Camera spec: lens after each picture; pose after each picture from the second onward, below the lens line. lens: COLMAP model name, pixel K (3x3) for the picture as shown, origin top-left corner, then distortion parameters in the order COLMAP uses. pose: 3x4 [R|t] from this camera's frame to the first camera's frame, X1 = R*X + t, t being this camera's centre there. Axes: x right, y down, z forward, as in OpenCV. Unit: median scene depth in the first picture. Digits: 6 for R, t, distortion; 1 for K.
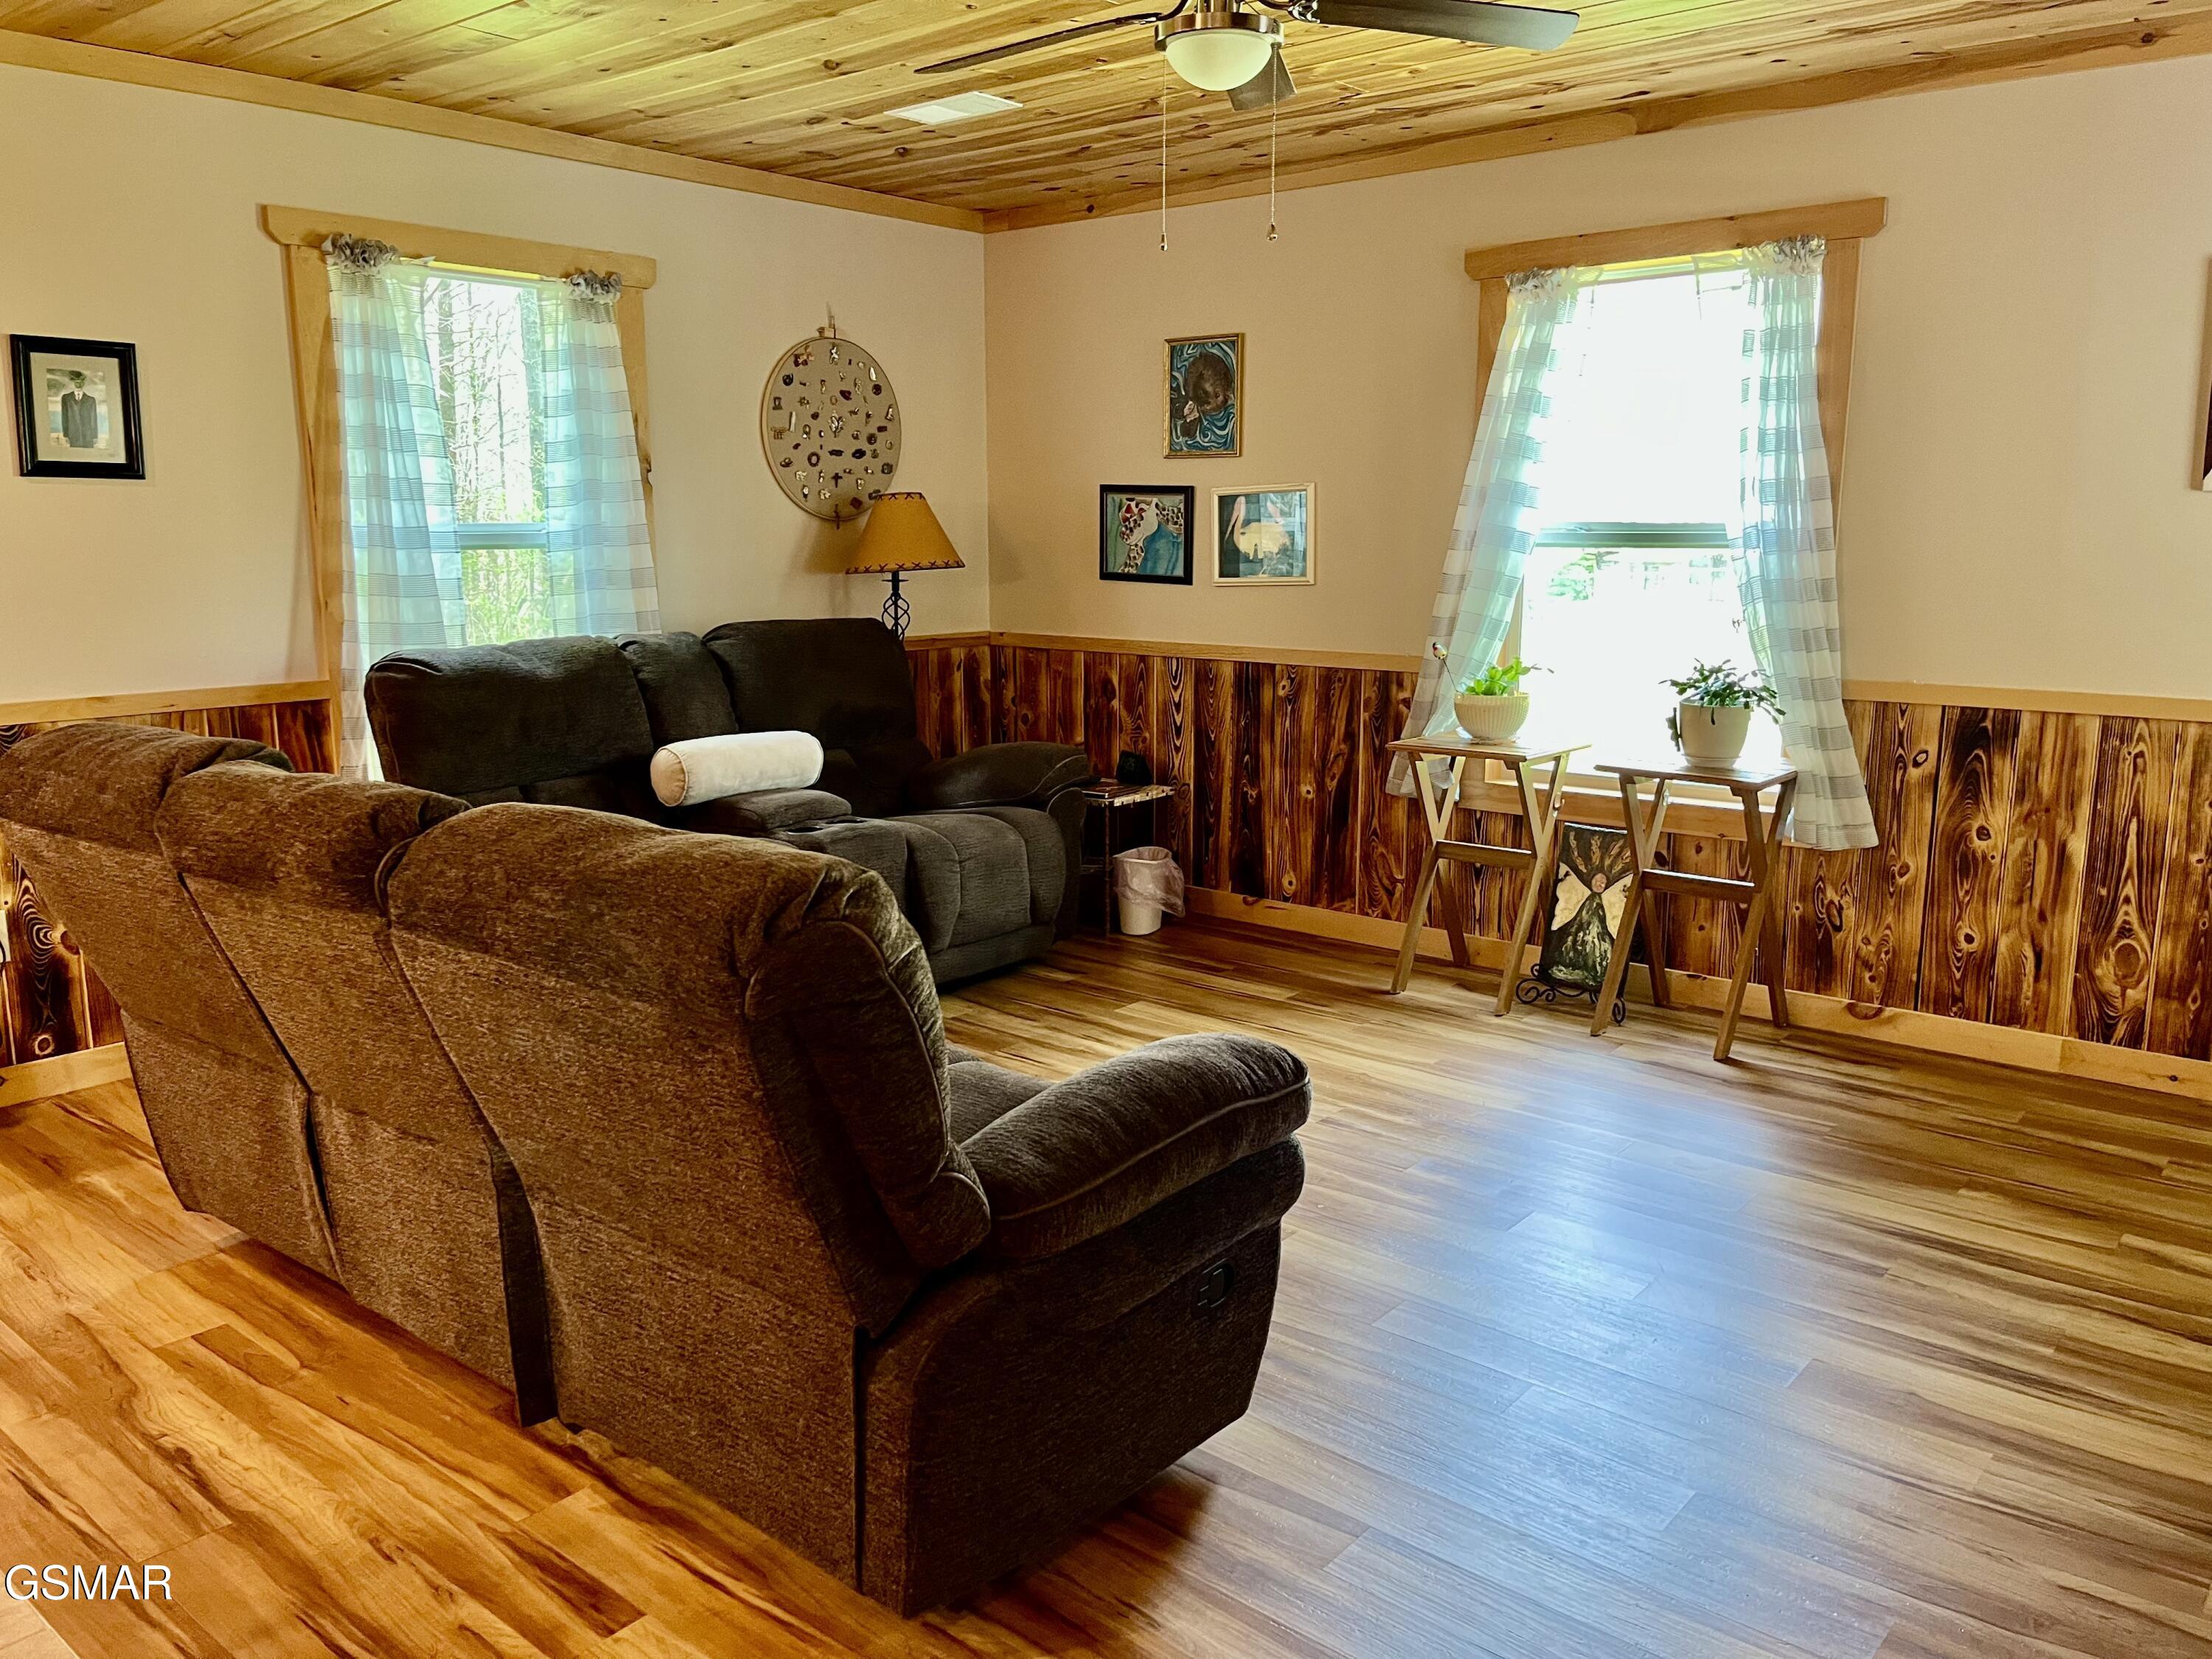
lens RADIAL K [[1677.7, 0, 1106.8], [0, 1677.7, 832.1], [0, 0, 1]] dist [0.014542, -0.012973]
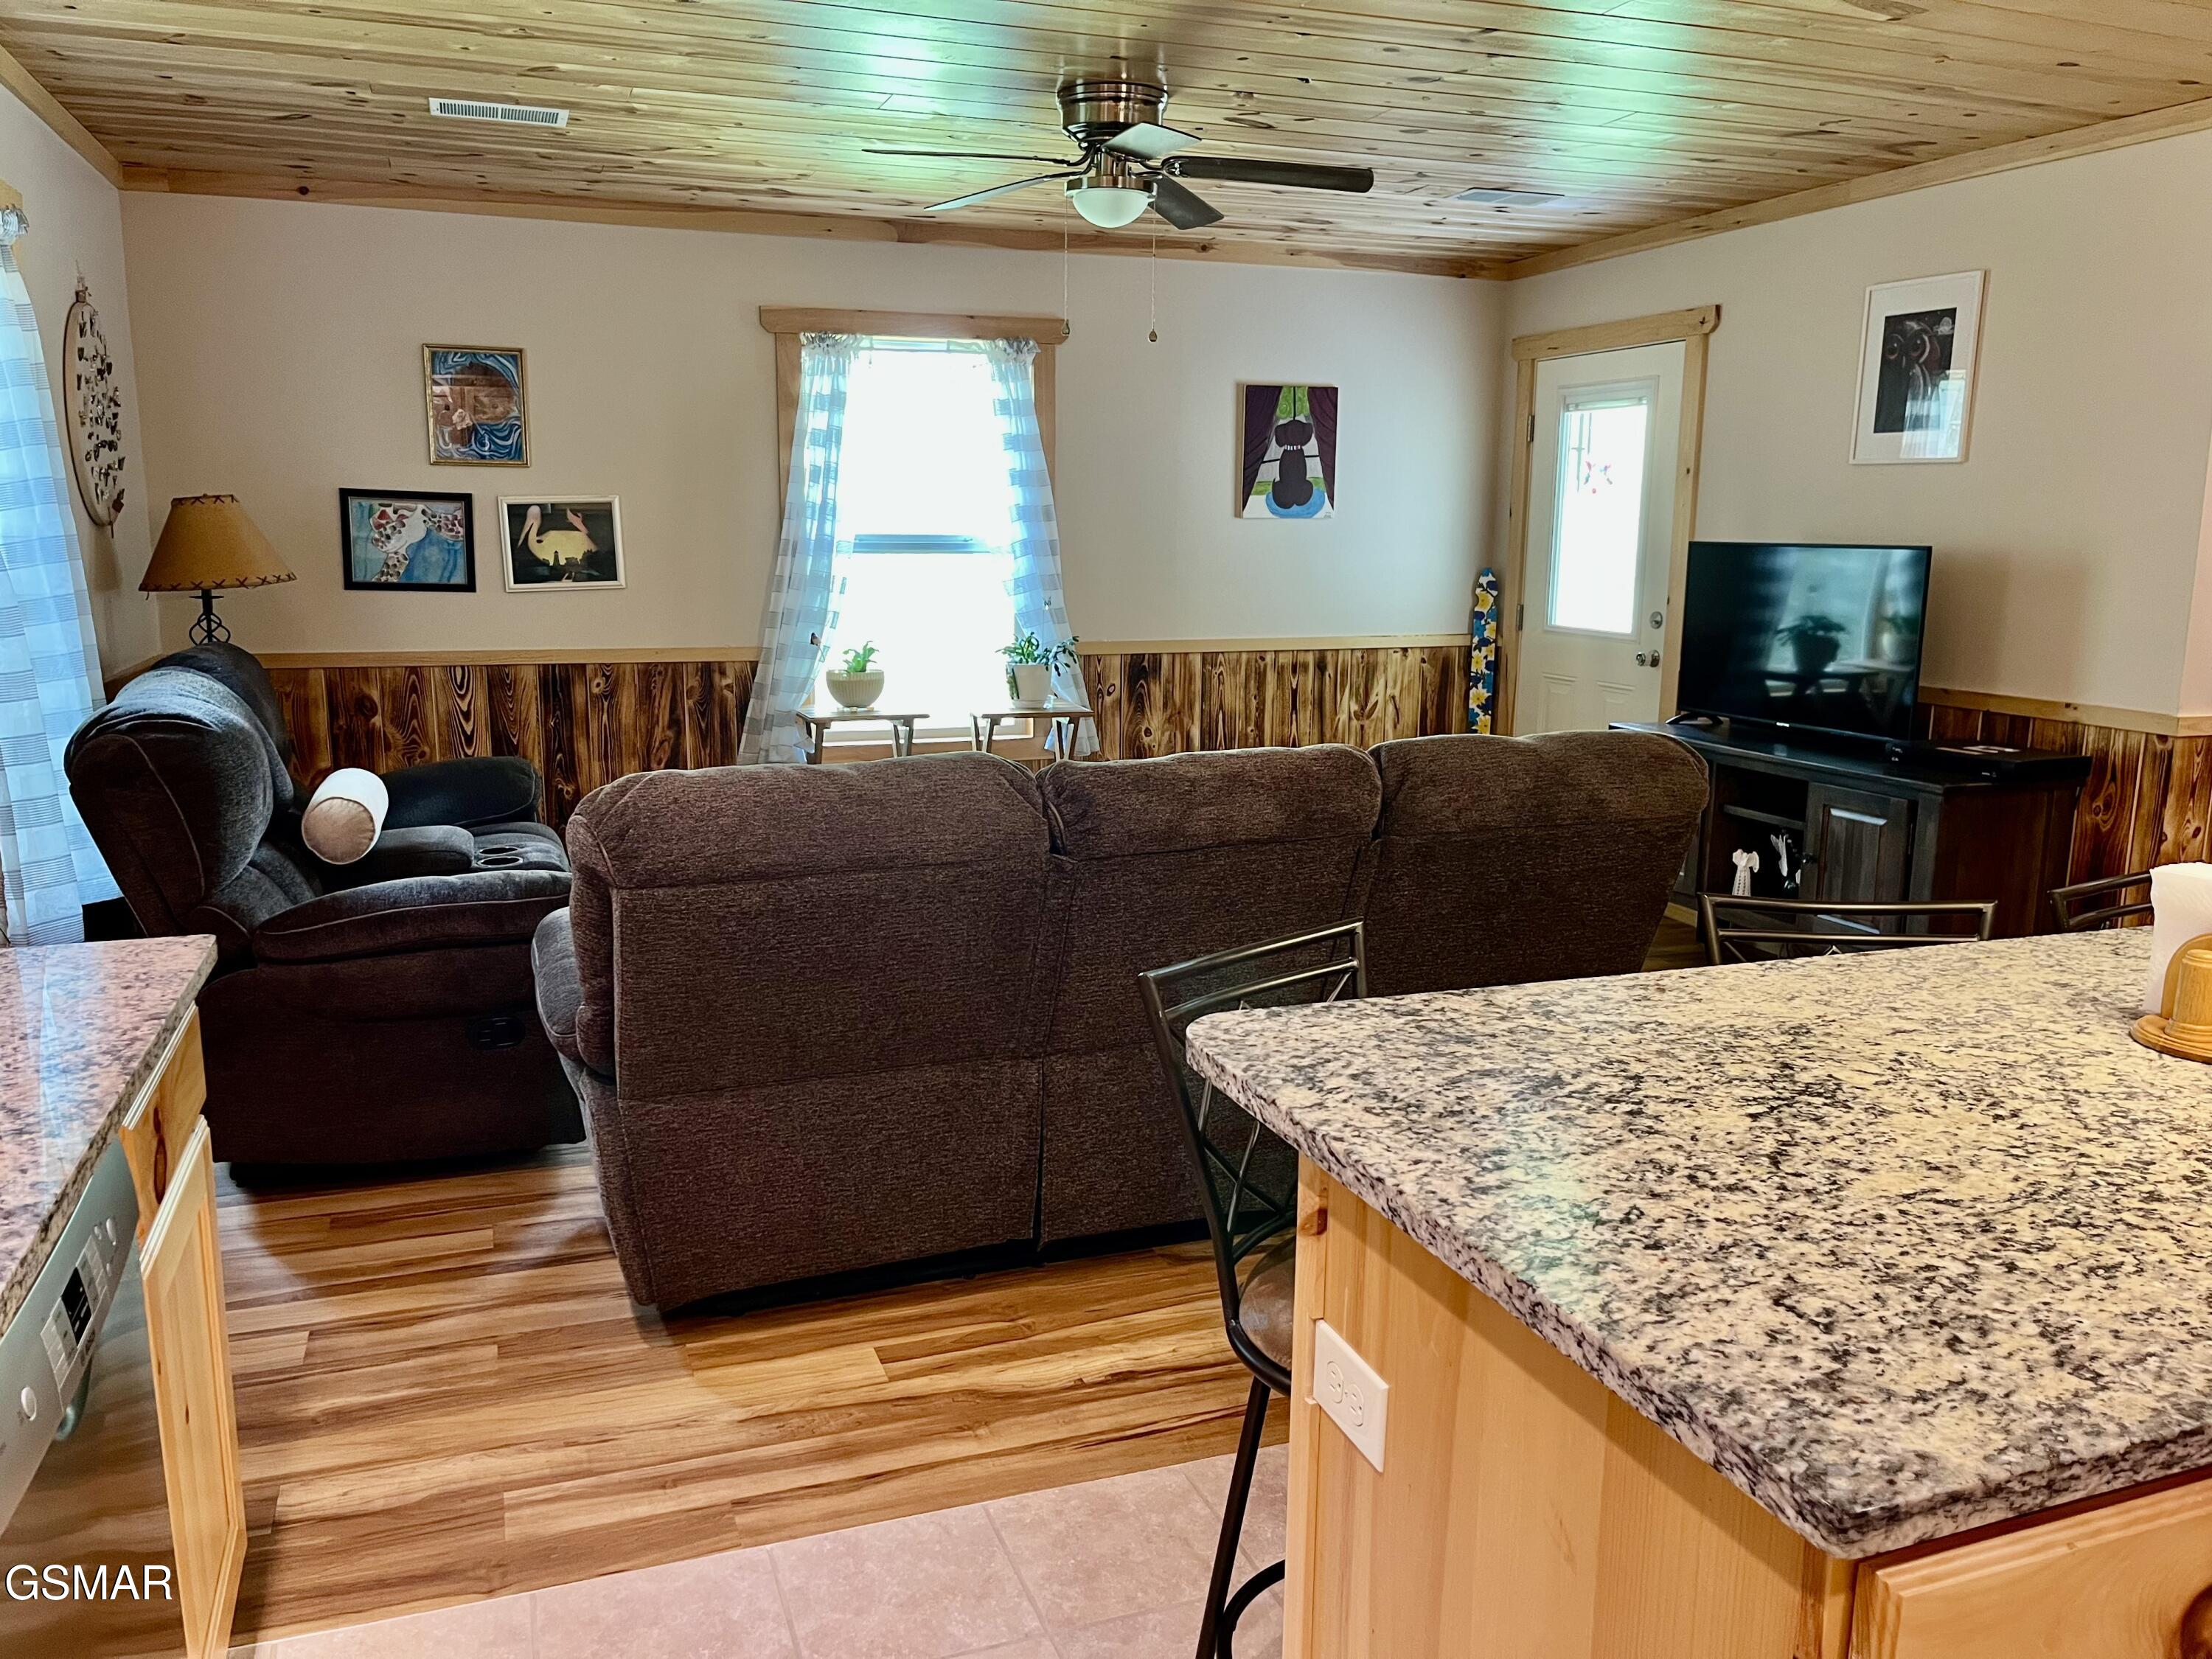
lens RADIAL K [[1677.7, 0, 1108.5], [0, 1677.7, 830.5], [0, 0, 1]] dist [0.014542, -0.012973]
pose [[0.492669, -0.150688, 0.857071, -0.680175], [0.149061, 0.984950, 0.087487, -0.041031], [-0.857355, 0.084654, 0.507716, 0.189280]]
